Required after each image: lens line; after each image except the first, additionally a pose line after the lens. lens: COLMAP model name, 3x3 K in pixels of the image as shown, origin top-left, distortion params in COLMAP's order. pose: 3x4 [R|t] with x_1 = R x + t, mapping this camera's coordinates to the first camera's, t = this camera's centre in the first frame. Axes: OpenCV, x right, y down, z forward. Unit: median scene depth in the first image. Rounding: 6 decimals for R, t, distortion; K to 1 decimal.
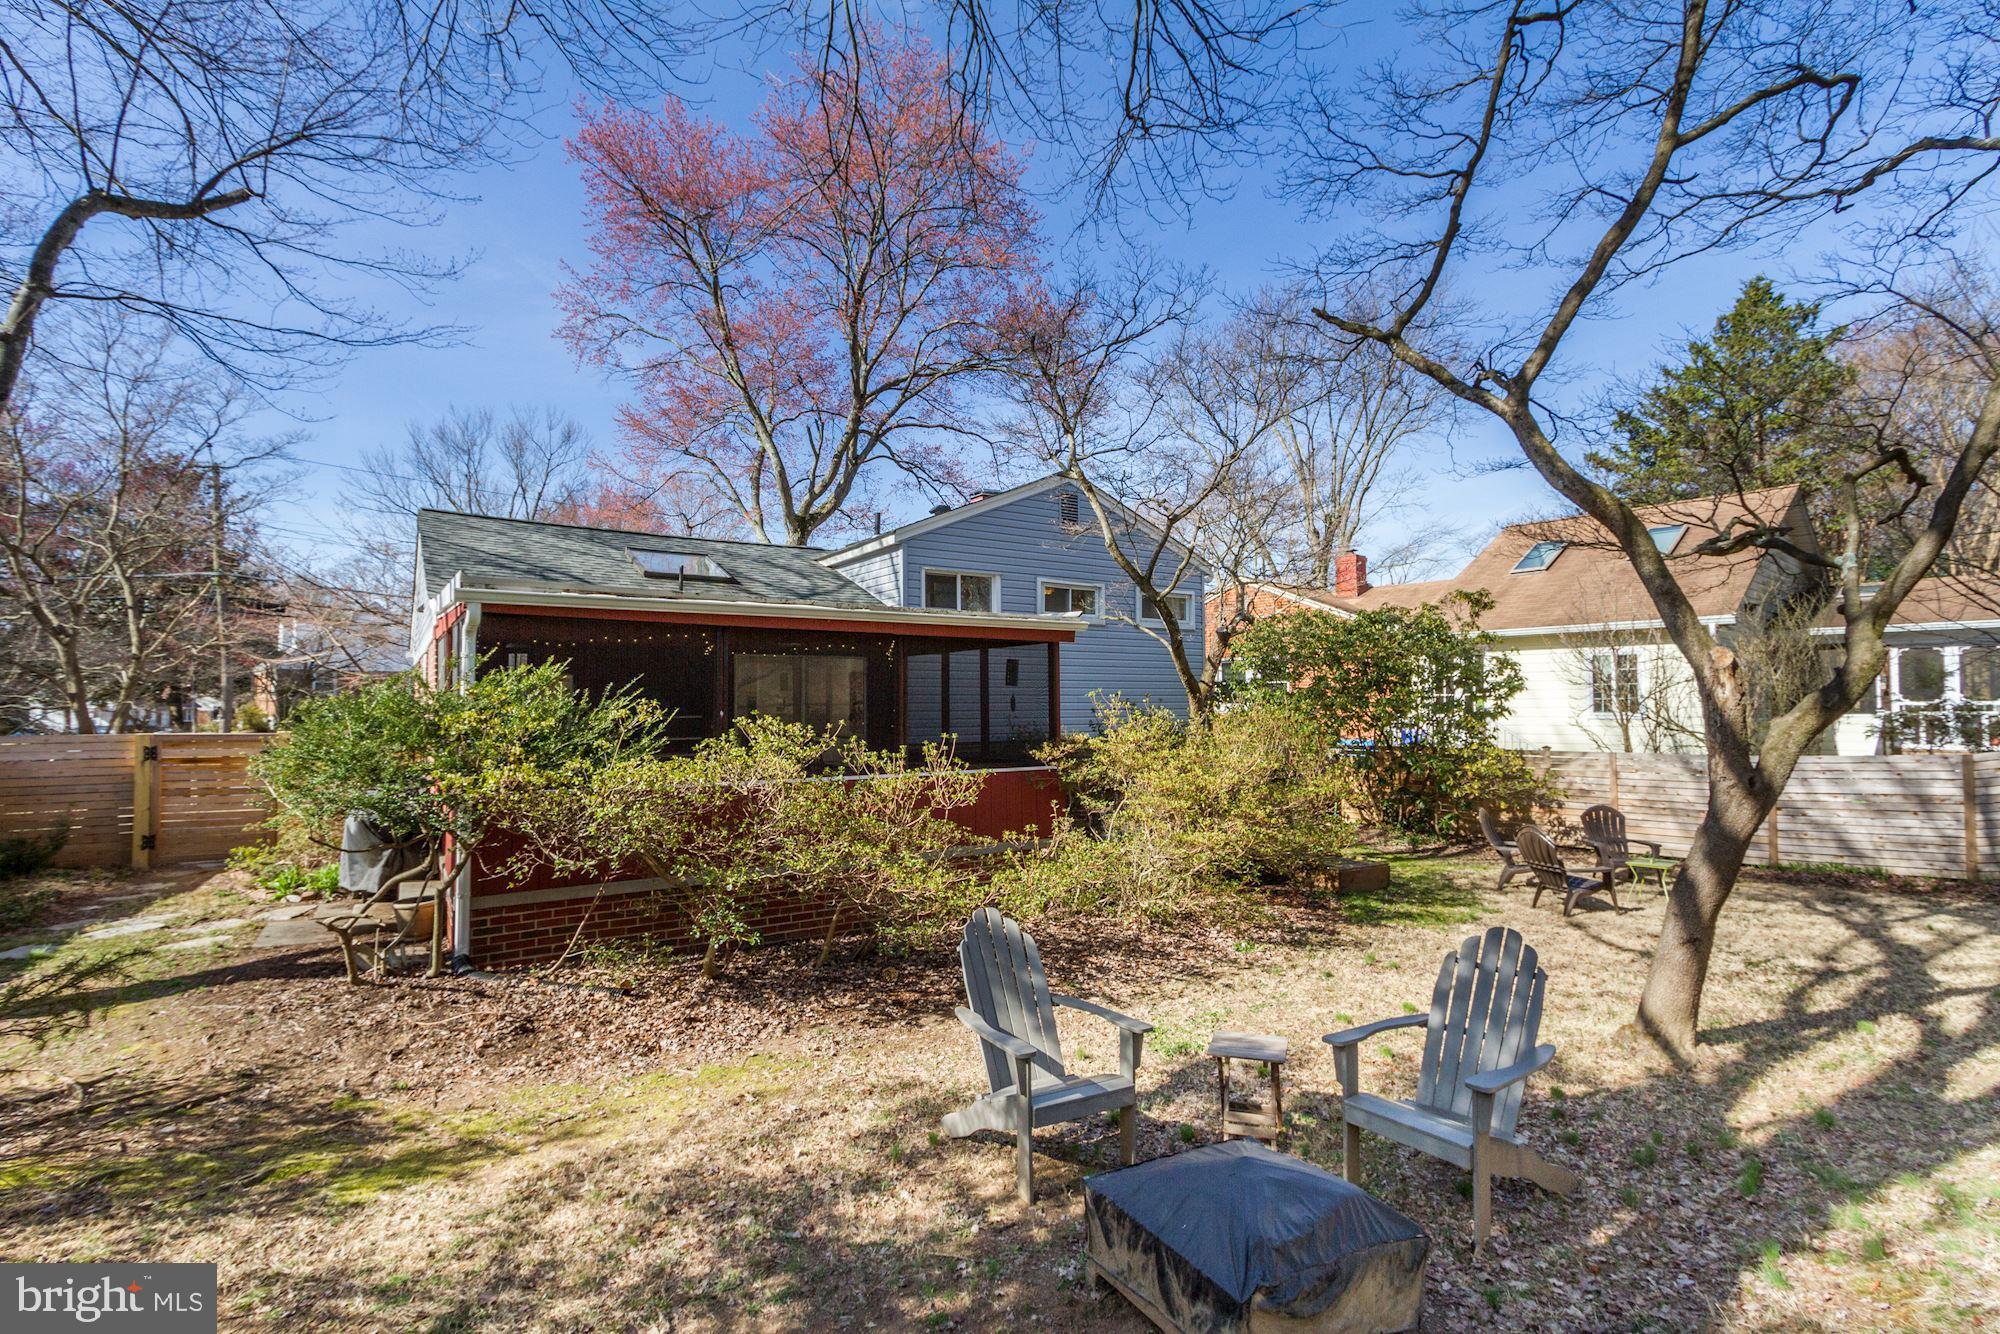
lens RADIAL K [[932.8, 0, 991.2], [0, 932.8, 677.6], [0, 0, 1]] dist [0.000503, 0.000671]
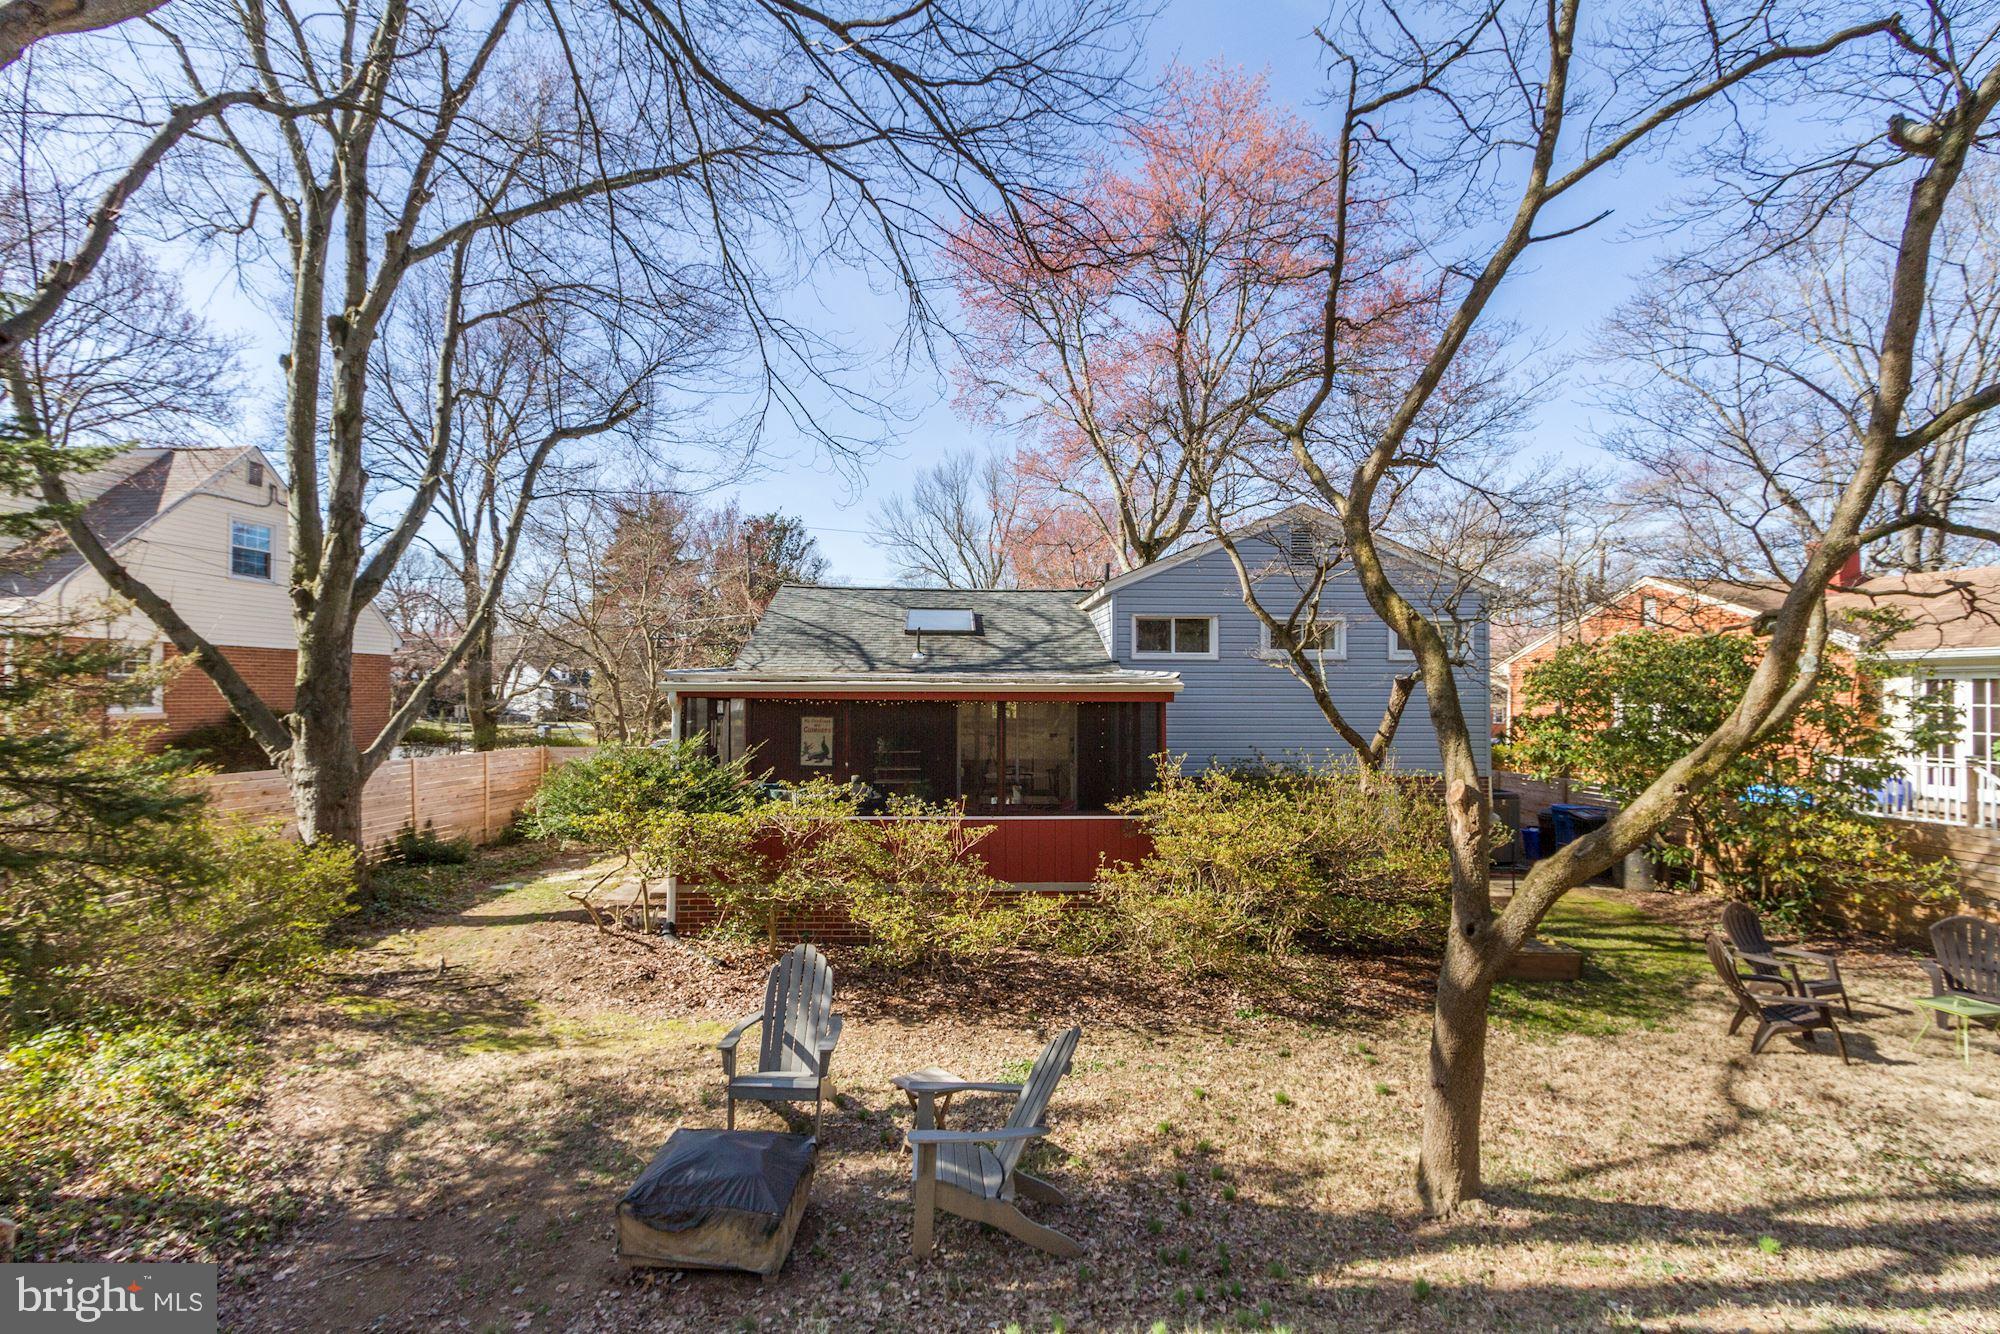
lens RADIAL K [[932.8, 0, 991.2], [0, 932.8, 677.6], [0, 0, 1]] dist [0.000503, 0.000671]
pose [[0.858480, 0.000121, -0.512846, 0.704430], [0.007942, 0.999877, 0.013531, -0.126149], [0.512785, -0.015690, 0.858374, -0.036203]]
